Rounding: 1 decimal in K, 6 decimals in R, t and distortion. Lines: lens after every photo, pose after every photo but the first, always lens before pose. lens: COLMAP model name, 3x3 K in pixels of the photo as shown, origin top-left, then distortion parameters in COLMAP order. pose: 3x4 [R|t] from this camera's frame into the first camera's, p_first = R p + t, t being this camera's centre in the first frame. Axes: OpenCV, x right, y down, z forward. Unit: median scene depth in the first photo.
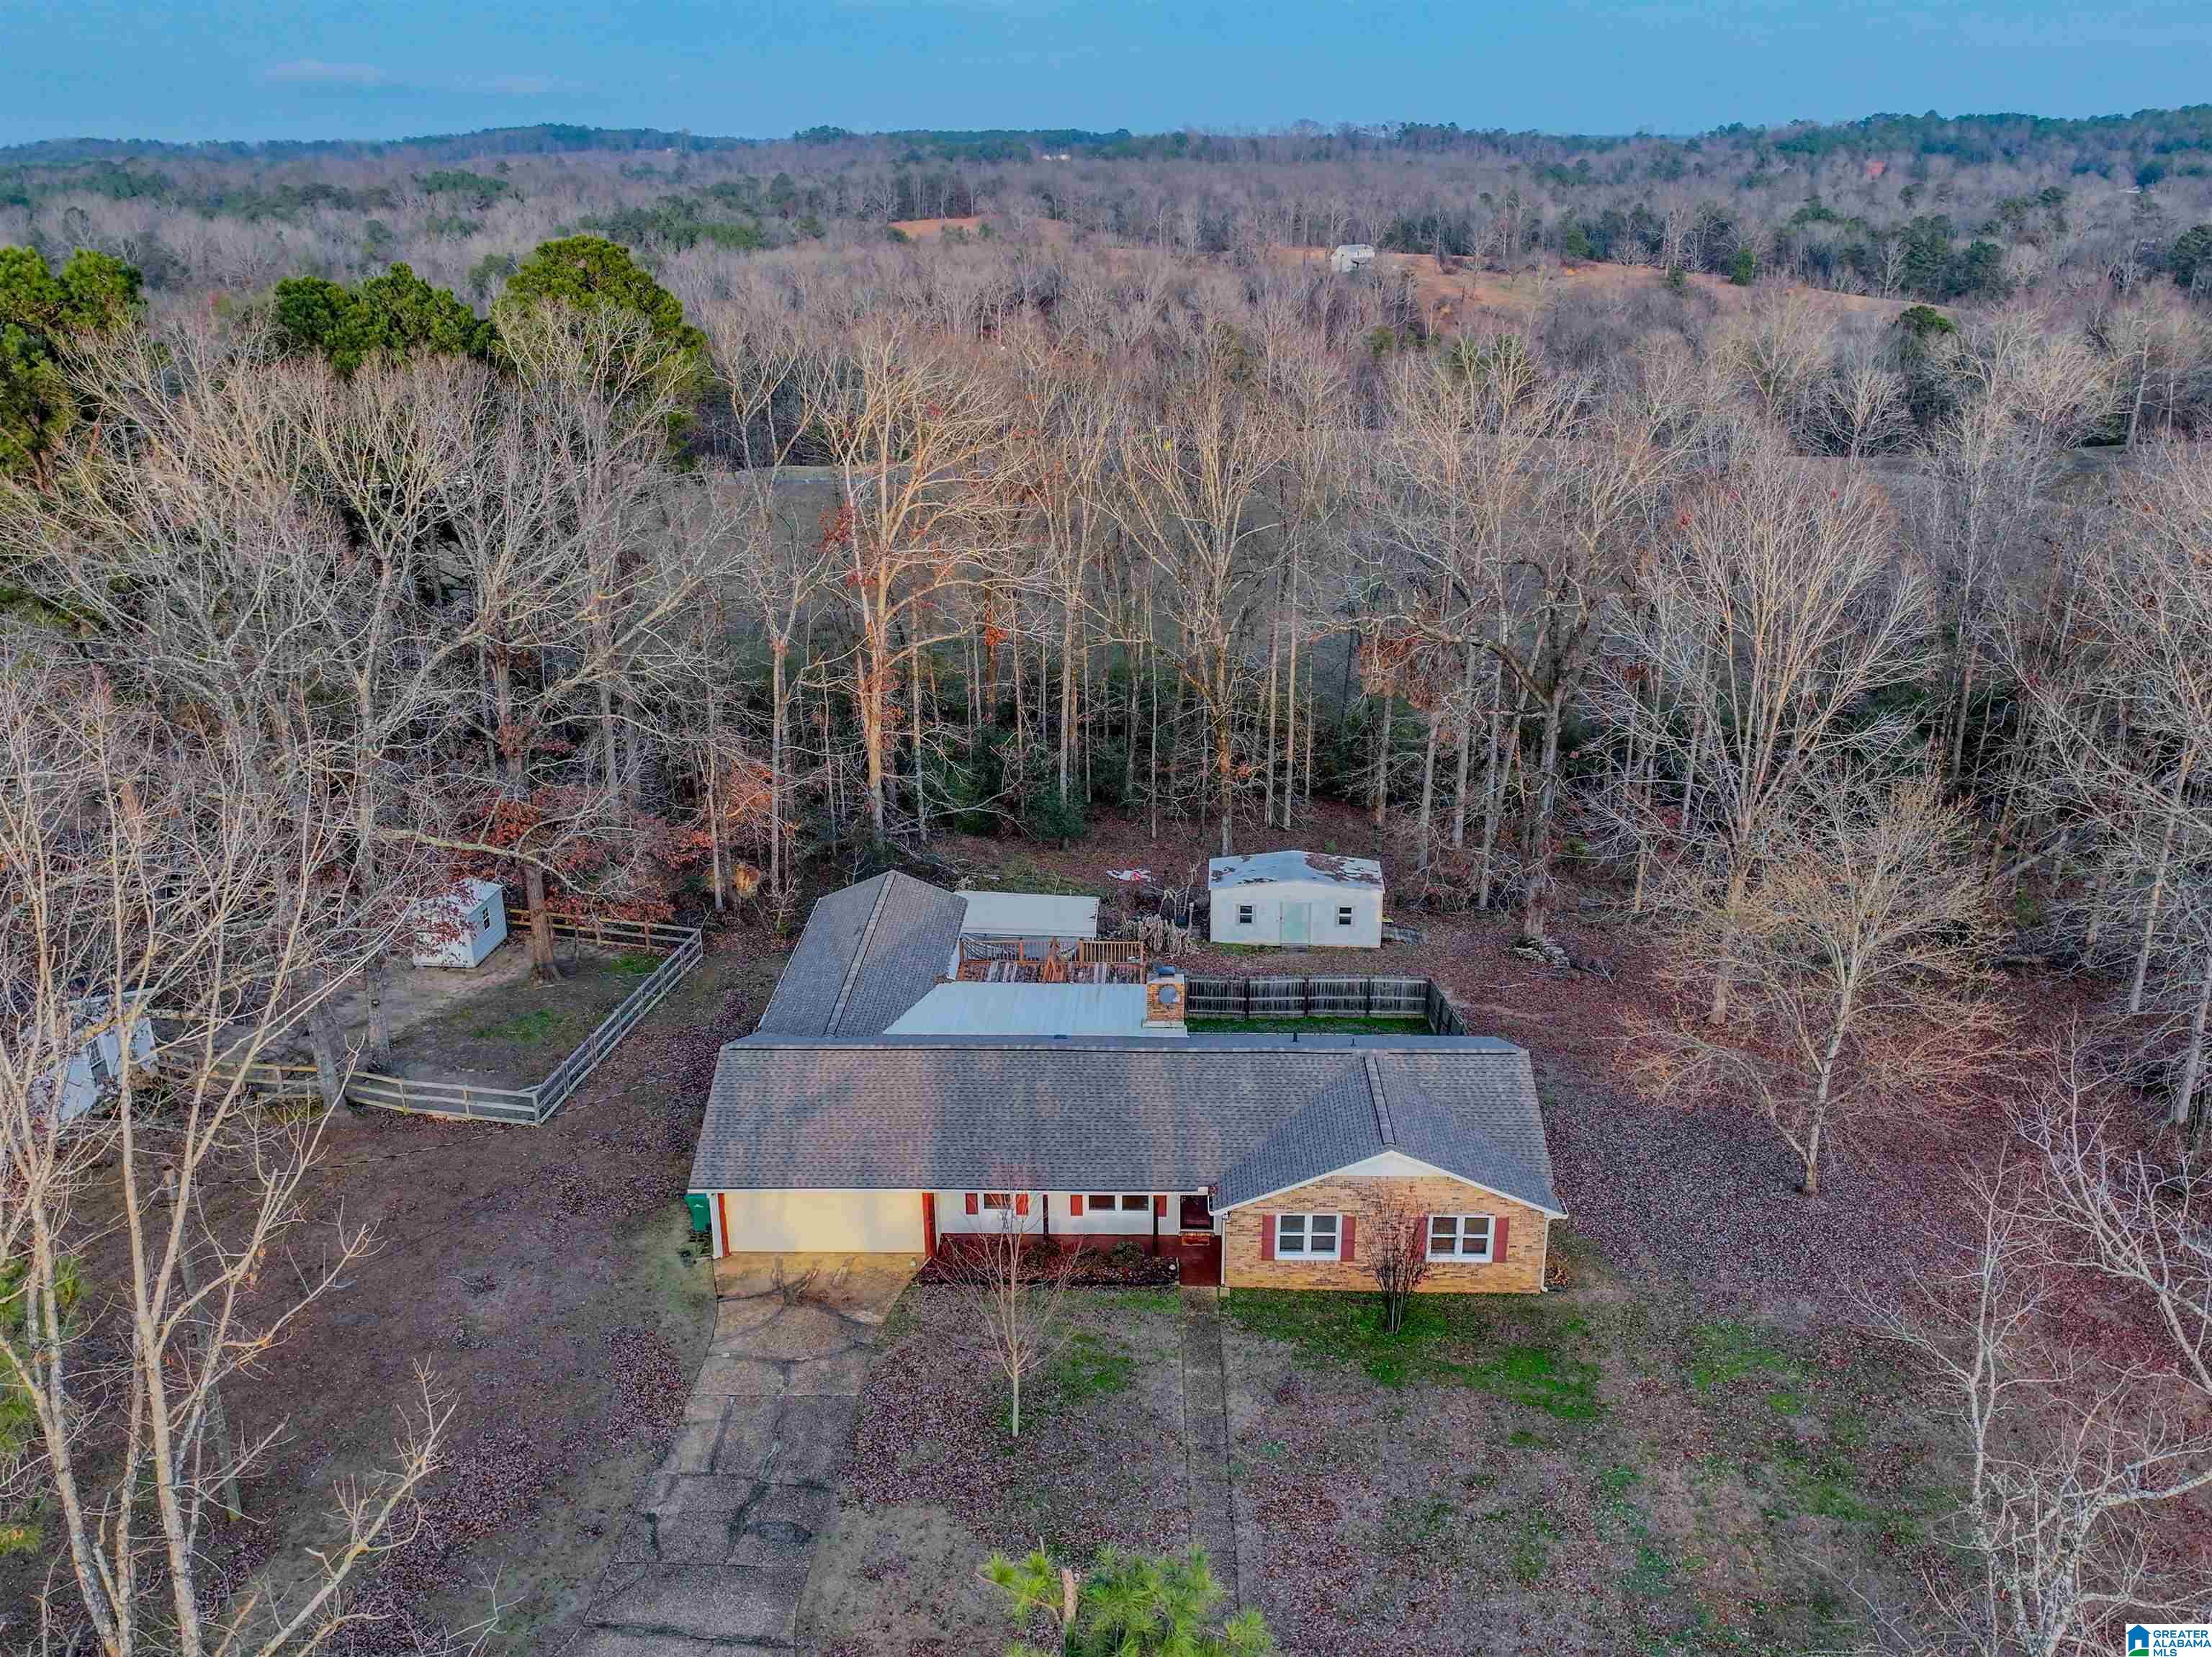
lens RADIAL K [[1785.7, 0, 1106.0], [0, 1785.7, 828.5], [0, 0, 1]] dist [0.000550, 0.005567]
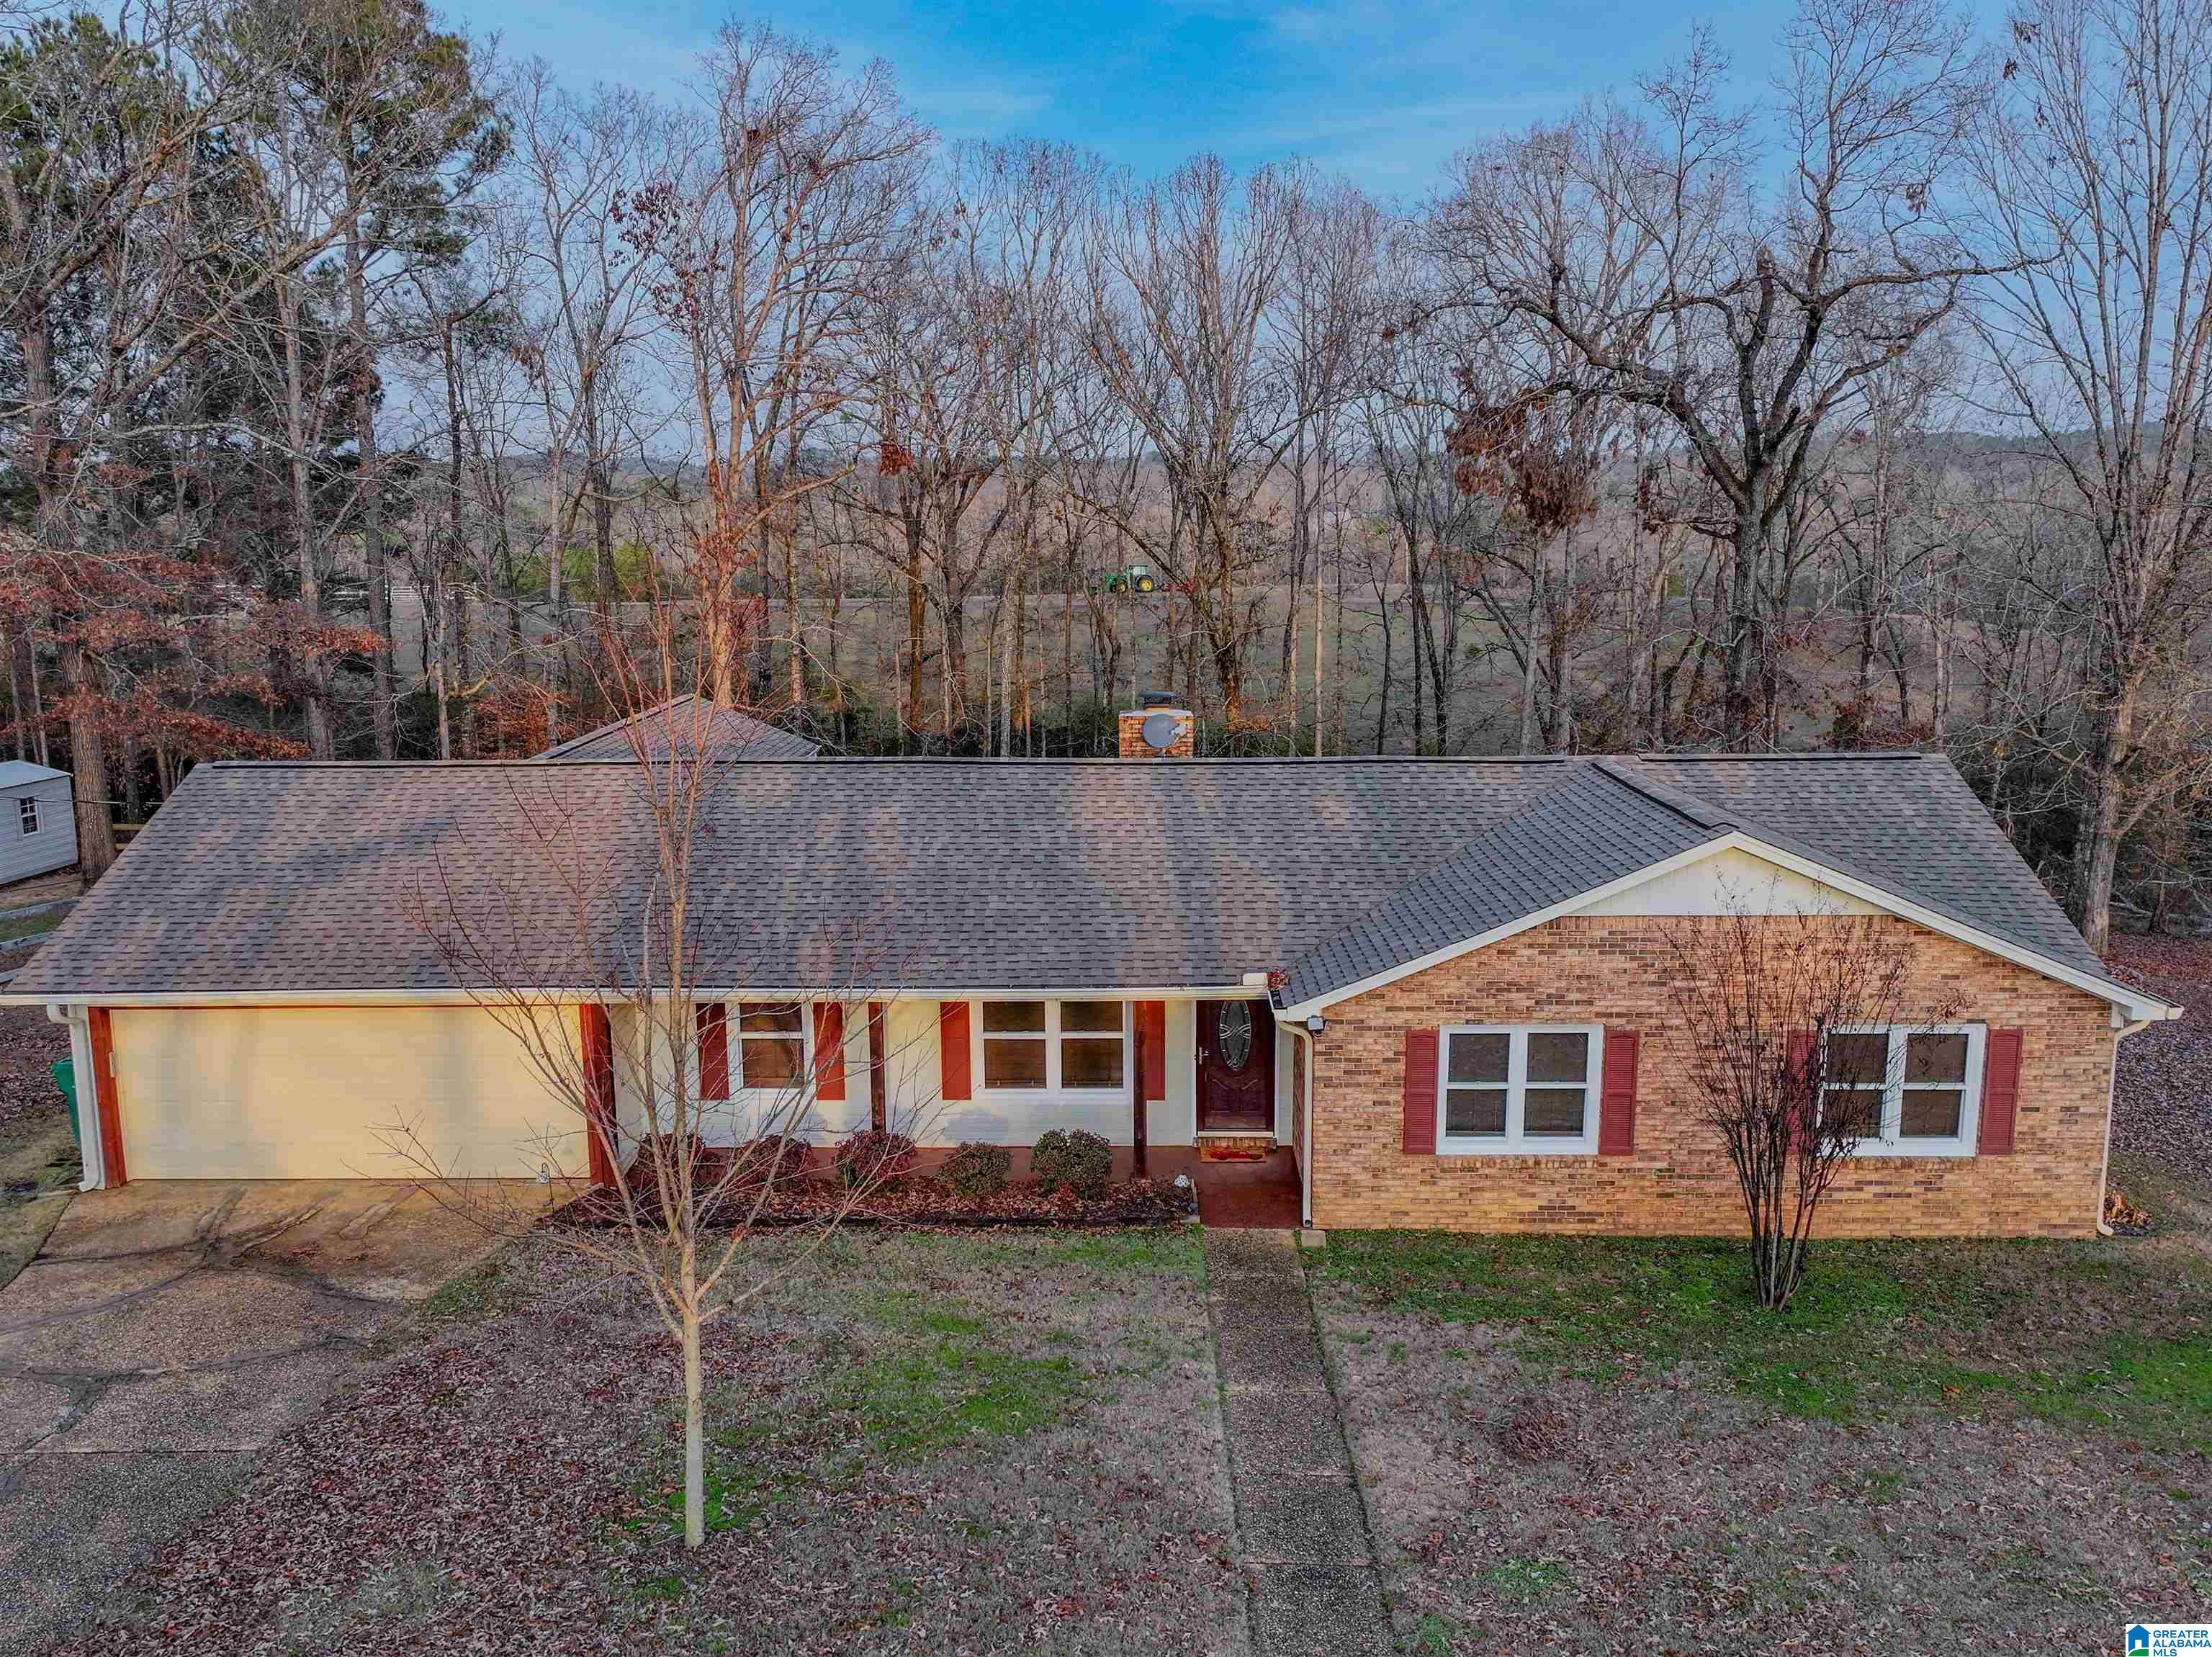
lens RADIAL K [[1785.7, 0, 1106.0], [0, 1785.7, 828.5], [0, 0, 1]] dist [0.000550, 0.005567]
pose [[0.999940, -0.002708, 0.010649, 0.015995], [0.004551, 0.984191, -0.177054, 0.240791], [-0.010002, 0.177092, 0.984144, 0.592678]]
